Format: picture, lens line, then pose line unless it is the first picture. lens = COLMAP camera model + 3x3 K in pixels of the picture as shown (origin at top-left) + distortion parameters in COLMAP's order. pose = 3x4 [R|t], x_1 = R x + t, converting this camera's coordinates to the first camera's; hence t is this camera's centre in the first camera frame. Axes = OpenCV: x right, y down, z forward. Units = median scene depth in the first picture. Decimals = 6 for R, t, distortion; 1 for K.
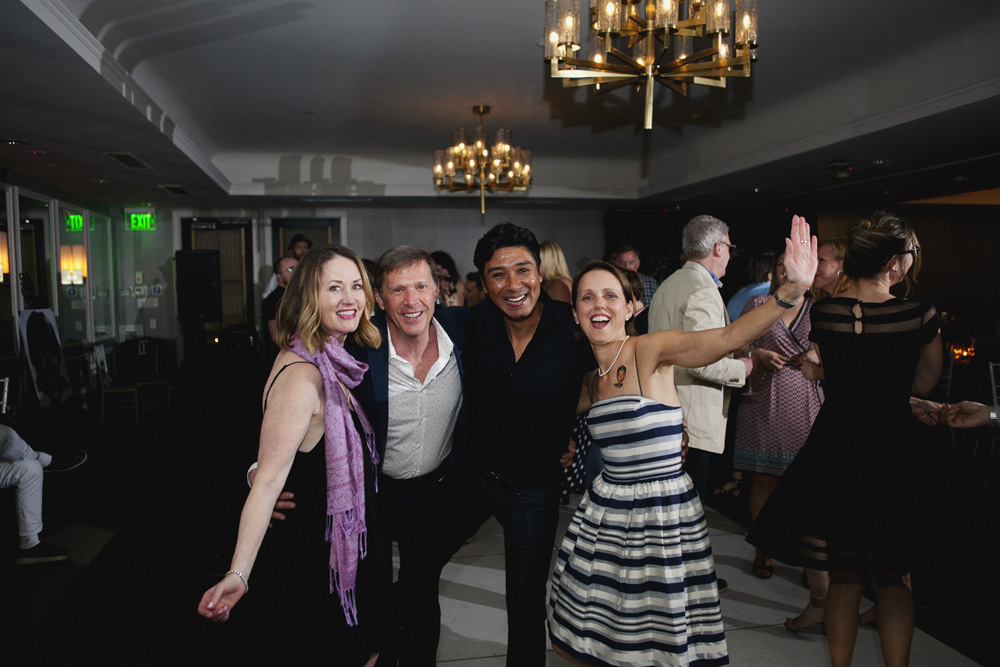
lens RADIAL K [[802.9, 0, 500.0], [0, 802.9, 333.5], [0, 0, 1]] dist [-0.002064, -0.003879]
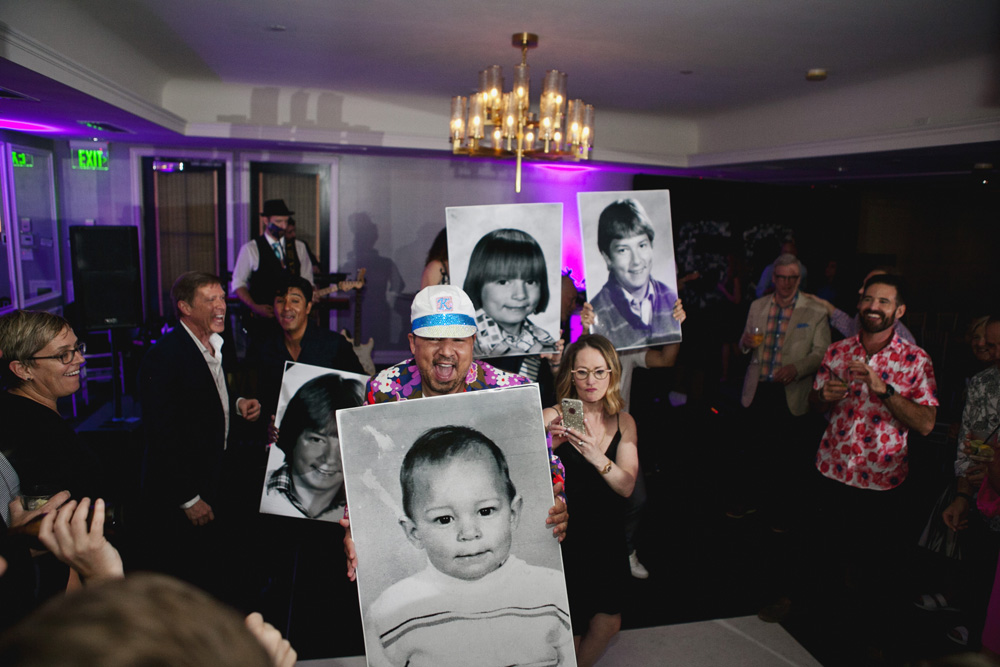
lens RADIAL K [[685.8, 0, 500.0], [0, 685.8, 333.5], [0, 0, 1]] dist [-0.031280, 0.003842]
pose [[0.998114, 0.053849, 0.029467, -0.035413], [-0.056980, 0.991319, 0.118492, -0.072465], [-0.022830, -0.119948, 0.992518, 0.290125]]
